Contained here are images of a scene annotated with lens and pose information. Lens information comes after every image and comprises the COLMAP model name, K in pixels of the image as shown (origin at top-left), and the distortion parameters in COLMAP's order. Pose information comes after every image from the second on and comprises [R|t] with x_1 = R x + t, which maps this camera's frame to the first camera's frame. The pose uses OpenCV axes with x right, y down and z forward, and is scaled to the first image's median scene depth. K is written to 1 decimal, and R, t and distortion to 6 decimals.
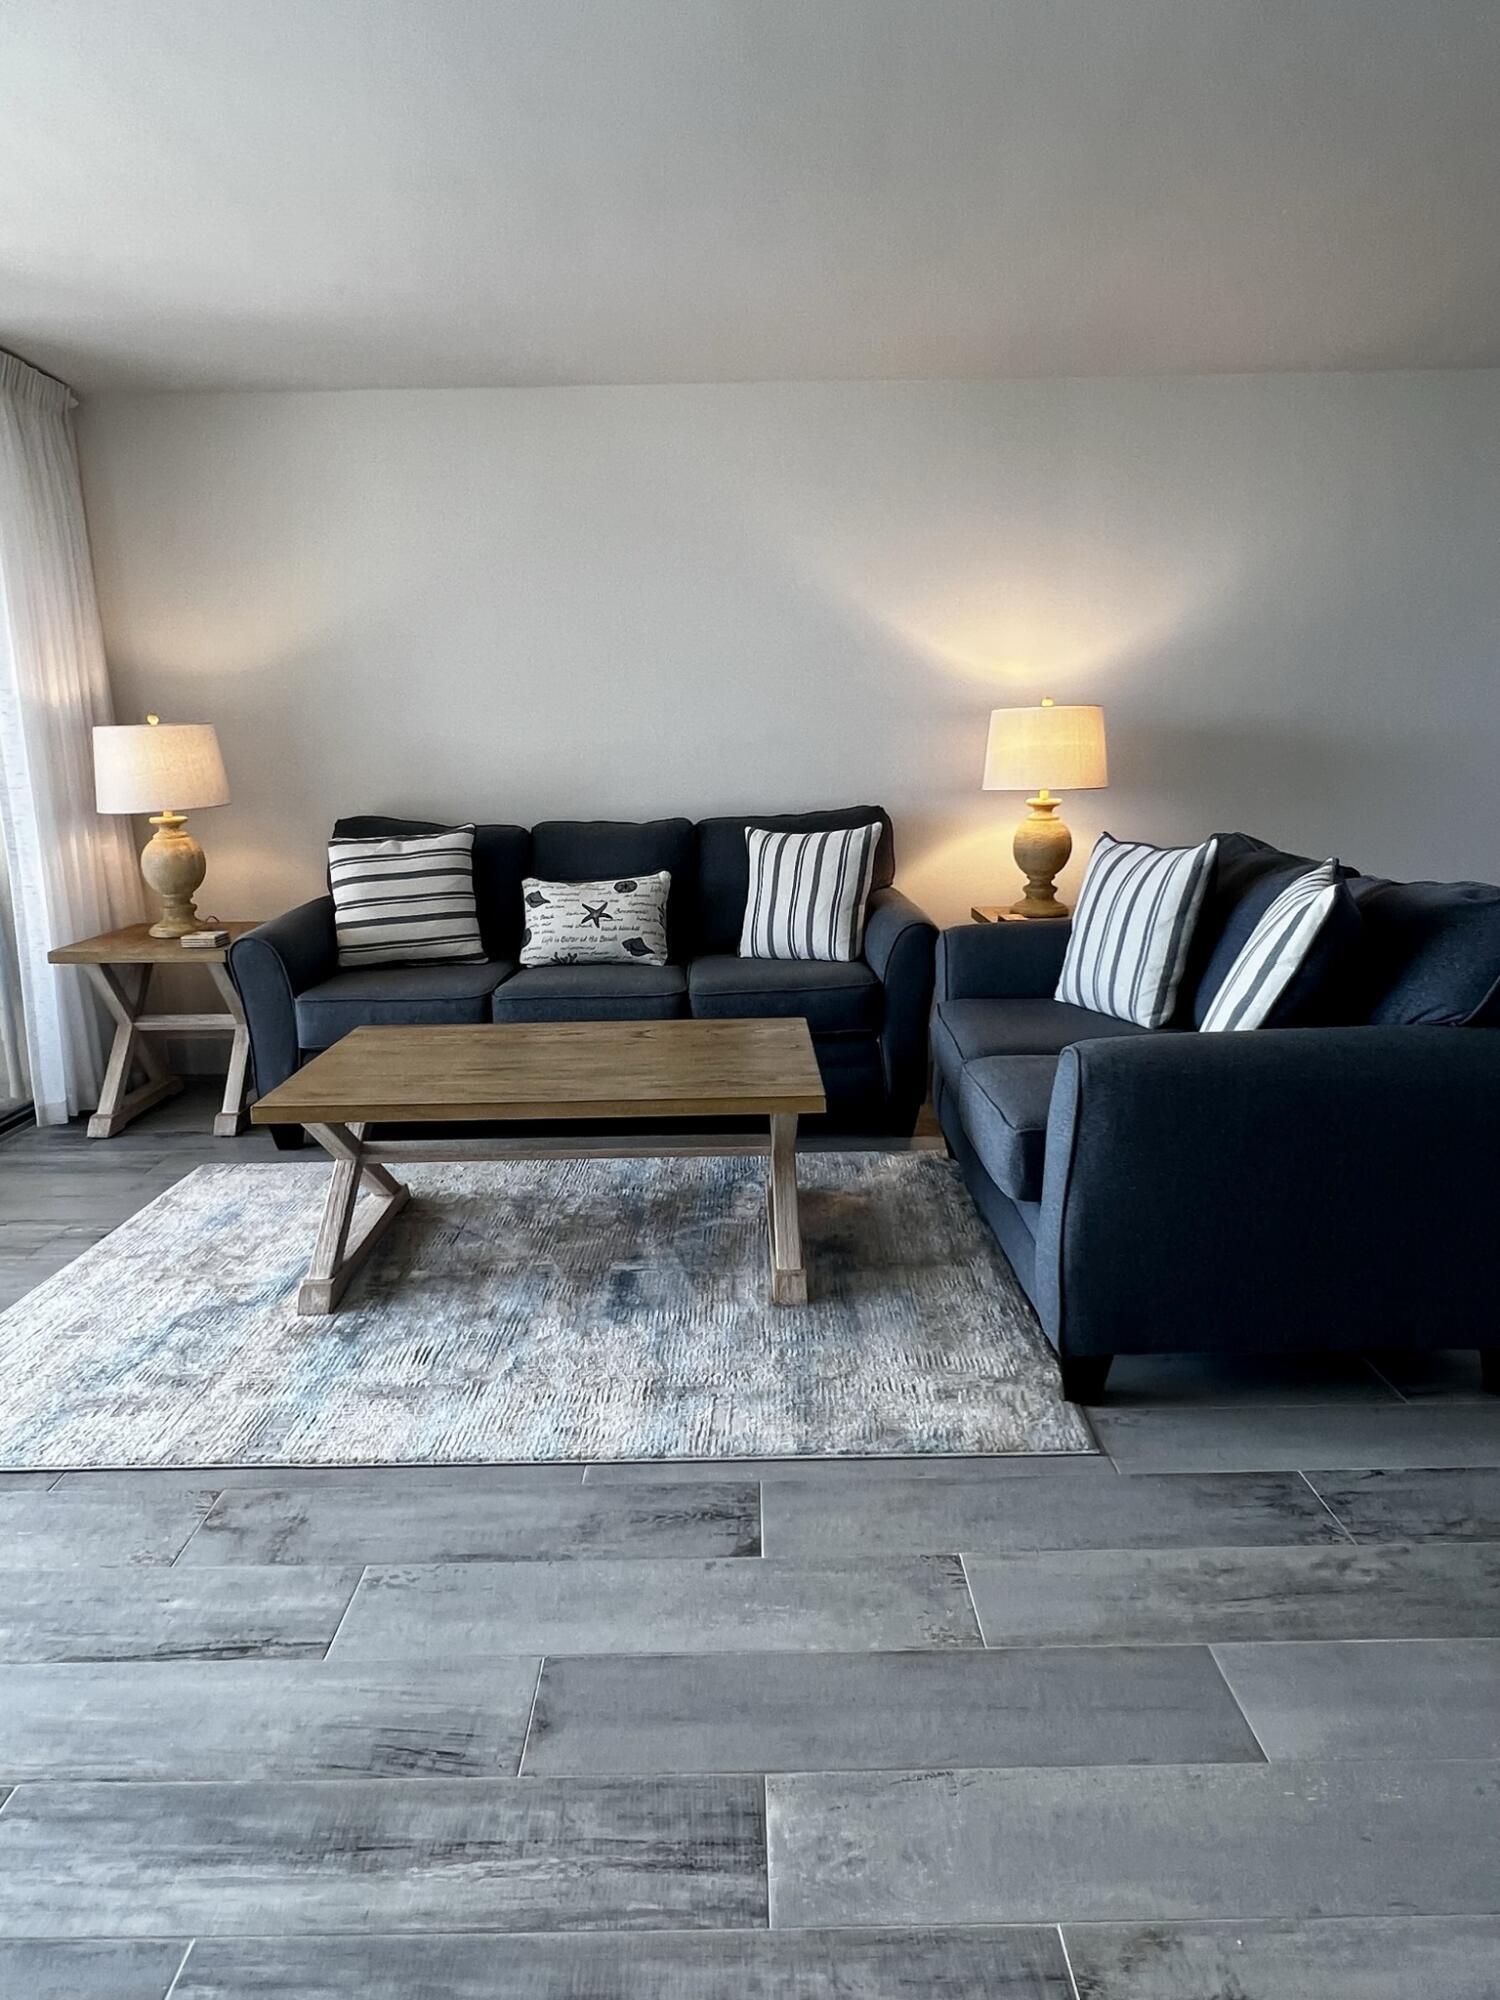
lens RADIAL K [[1235.7, 0, 748.4], [0, 1235.7, 990.0], [0, 0, 1]] dist [-0.010056, 0.002527]
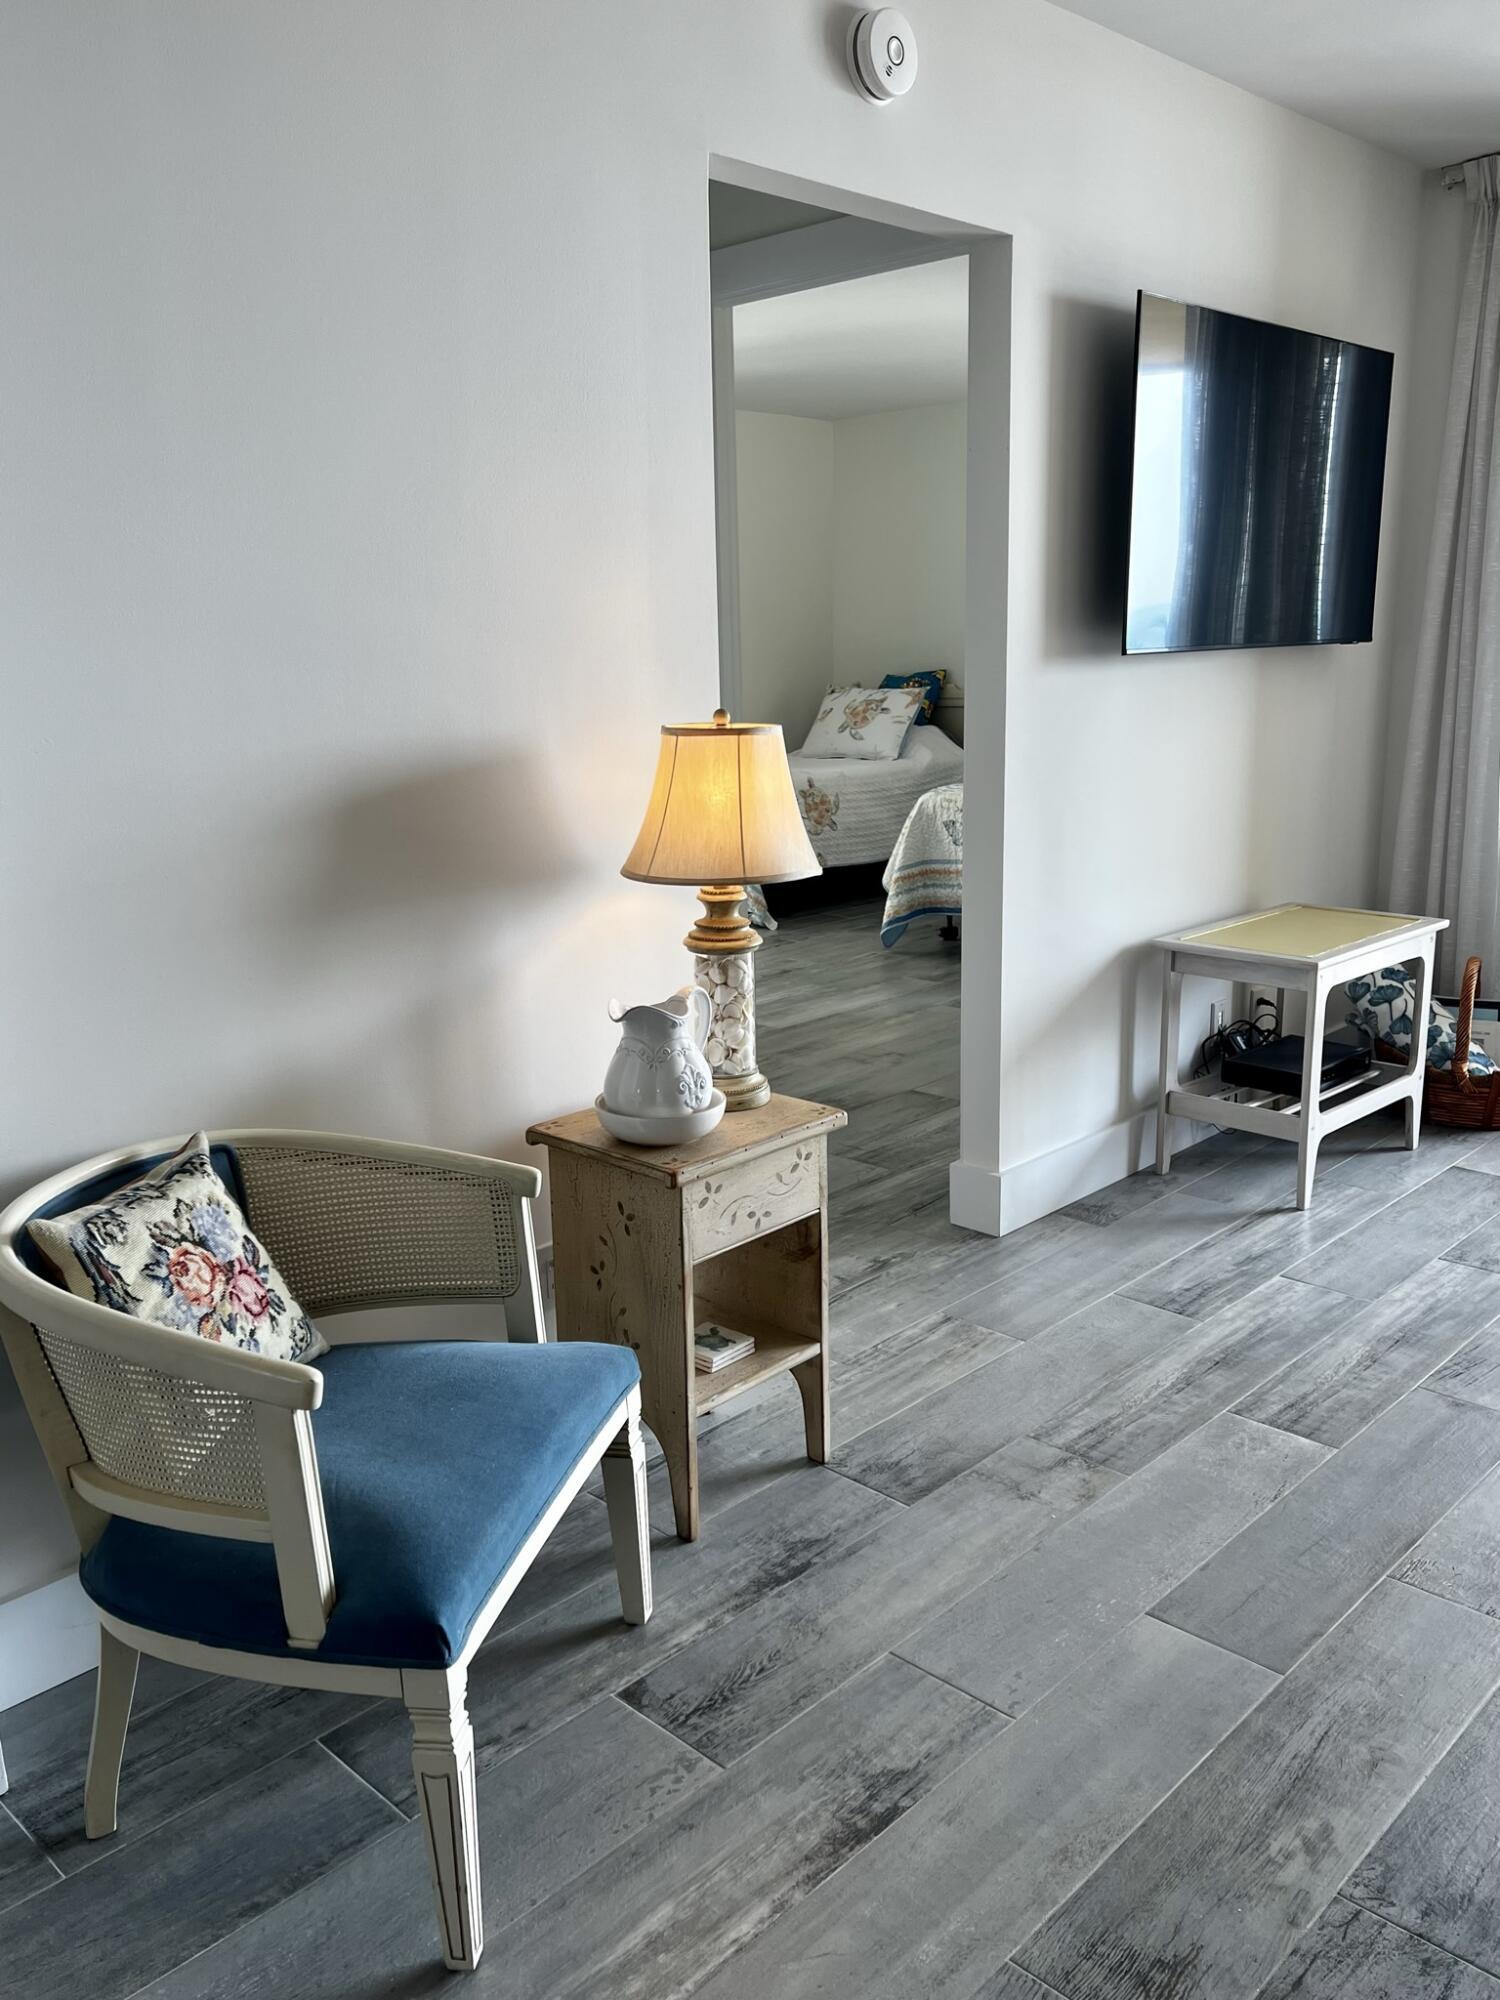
lens RADIAL K [[1610.3, 0, 750.5], [0, 1610.3, 1000.2], [0, 0, 1]] dist [0.015338, -0.003674]
pose [[-0.693486, 0.193885, -0.693892, 1.618113], [-0.105329, 0.925479, 0.363862, -0.398740], [0.712729, 0.325420, -0.621385, 1.504332]]
